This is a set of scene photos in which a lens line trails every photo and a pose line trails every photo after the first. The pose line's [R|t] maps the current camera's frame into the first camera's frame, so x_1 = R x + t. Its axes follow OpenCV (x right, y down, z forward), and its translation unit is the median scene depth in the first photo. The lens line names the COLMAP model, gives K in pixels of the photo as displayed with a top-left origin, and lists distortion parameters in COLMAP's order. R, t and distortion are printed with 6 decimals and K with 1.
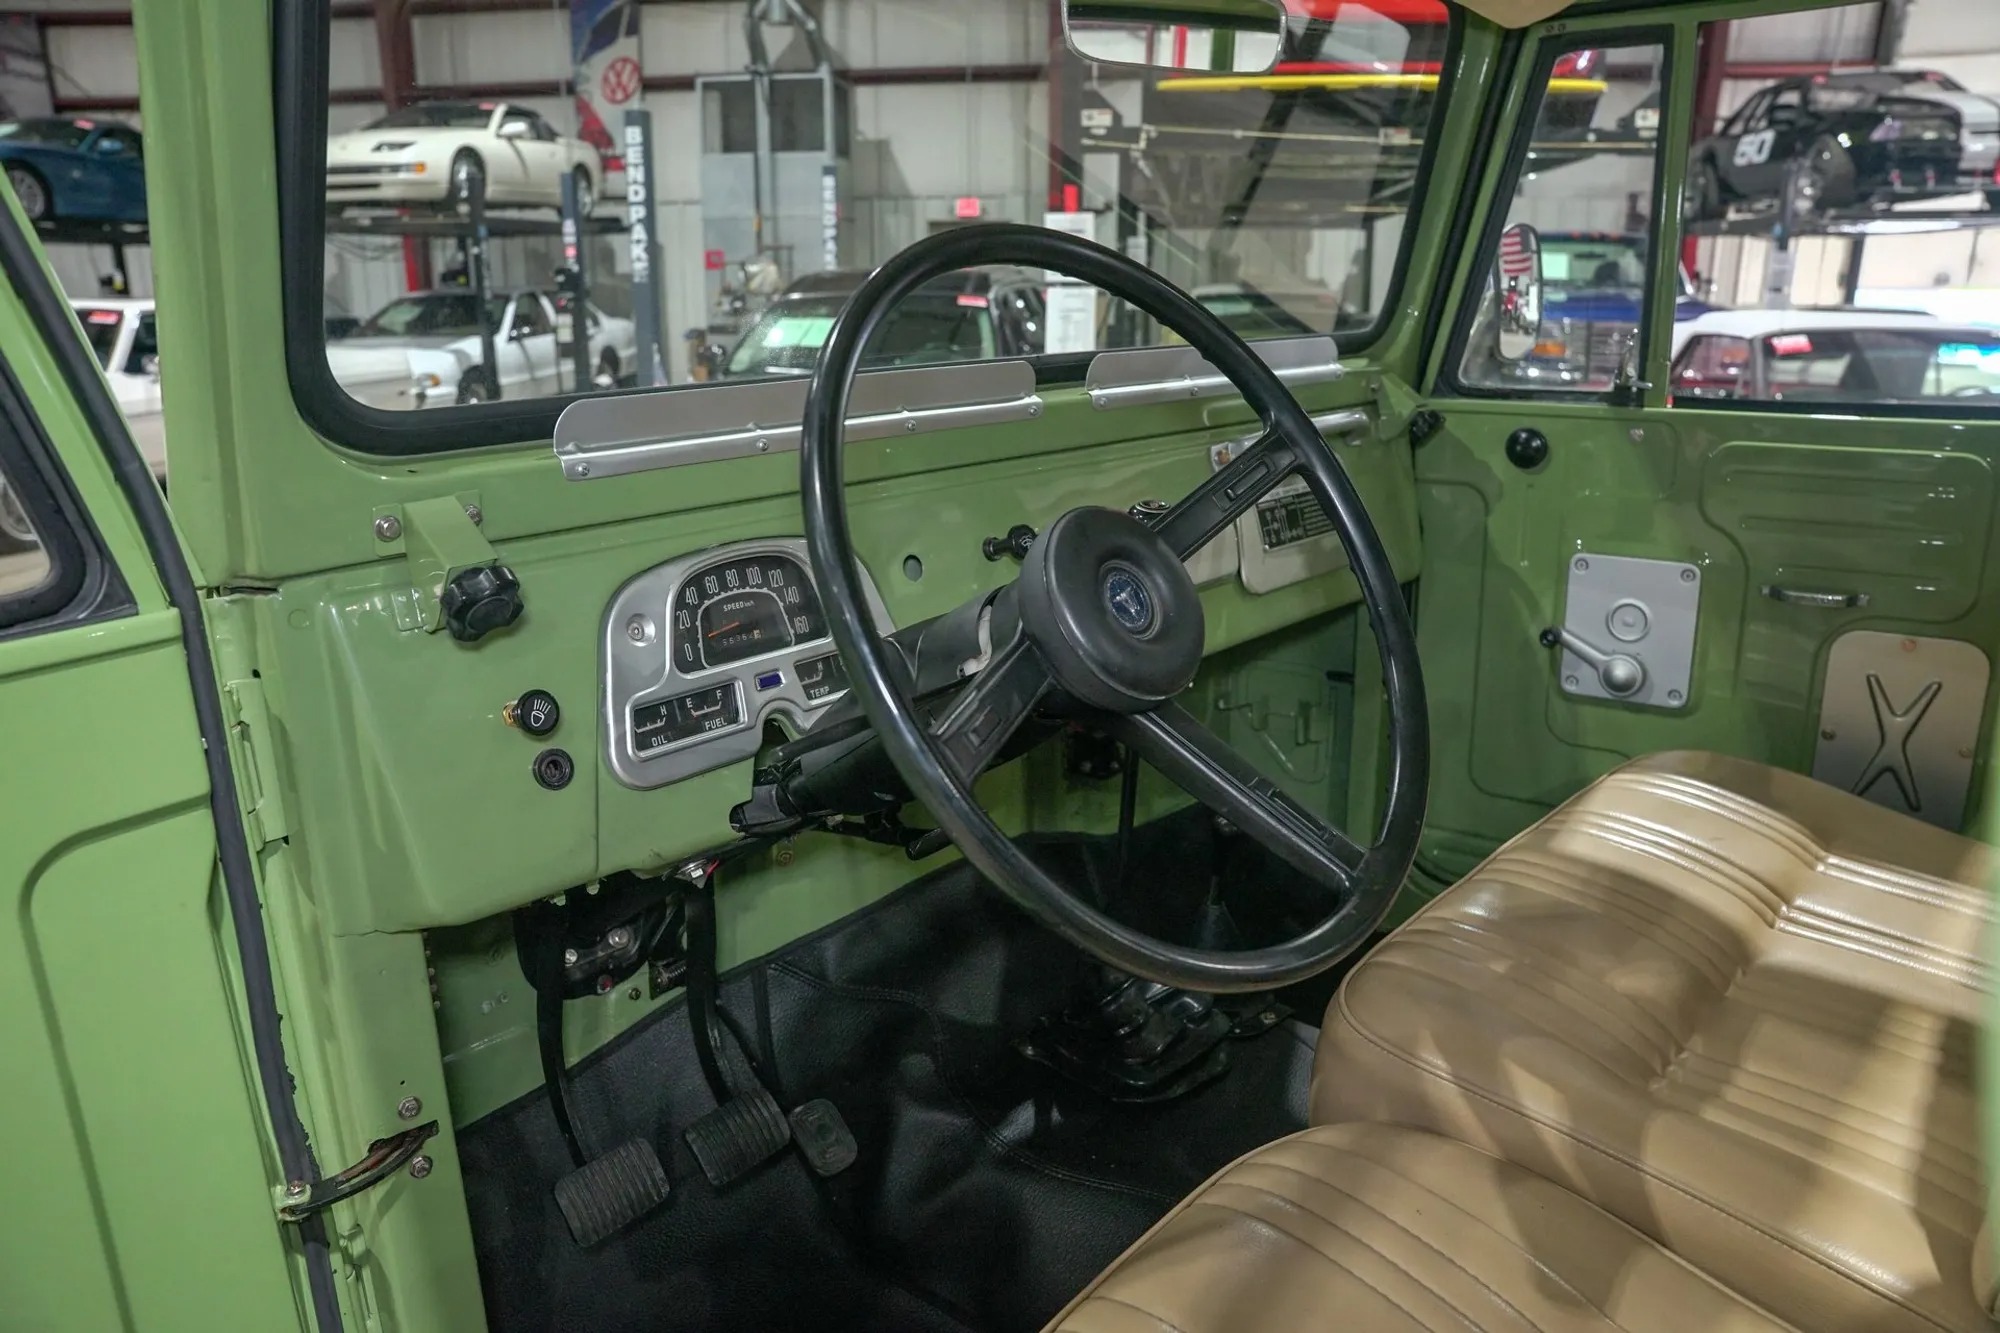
lens RADIAL K [[1366.6, 0, 1006.6], [0, 1366.6, 663.0], [0, 0, 1]] dist [-0.133242, 0.099828]
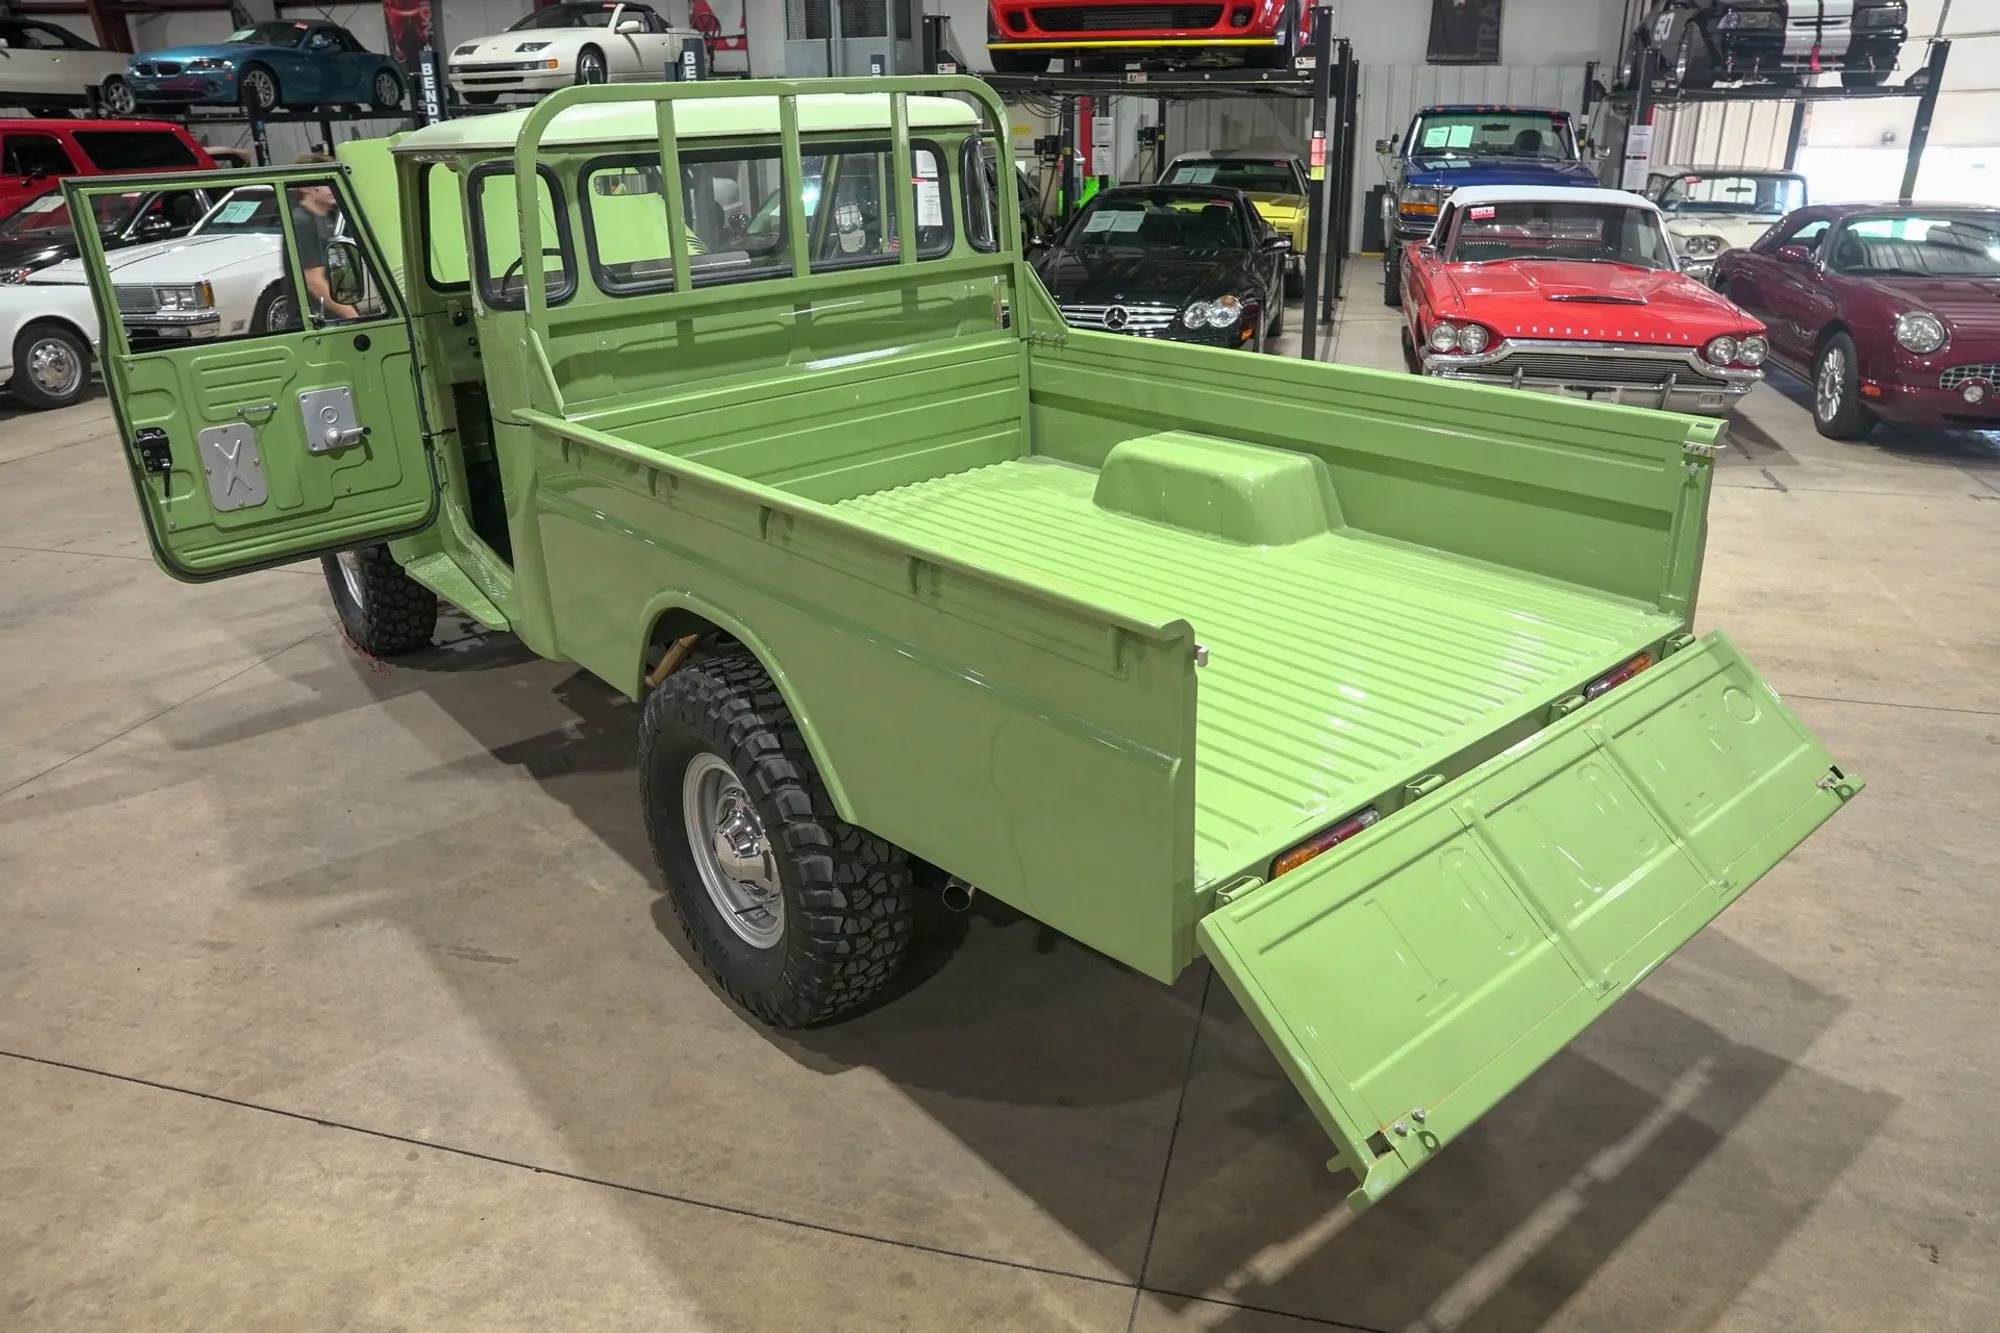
lens RADIAL K [[1366.6, 0, 1007.1], [0, 1366.6, 658.1], [0, 0, 1]] dist [-0.133242, 0.099828]
pose [[0.992573, 0.035423, -0.116377, 0.160399], [-0.022538, 0.993651, 0.110223, 0.043228], [0.119543, -0.106782, 0.987070, -0.269007]]
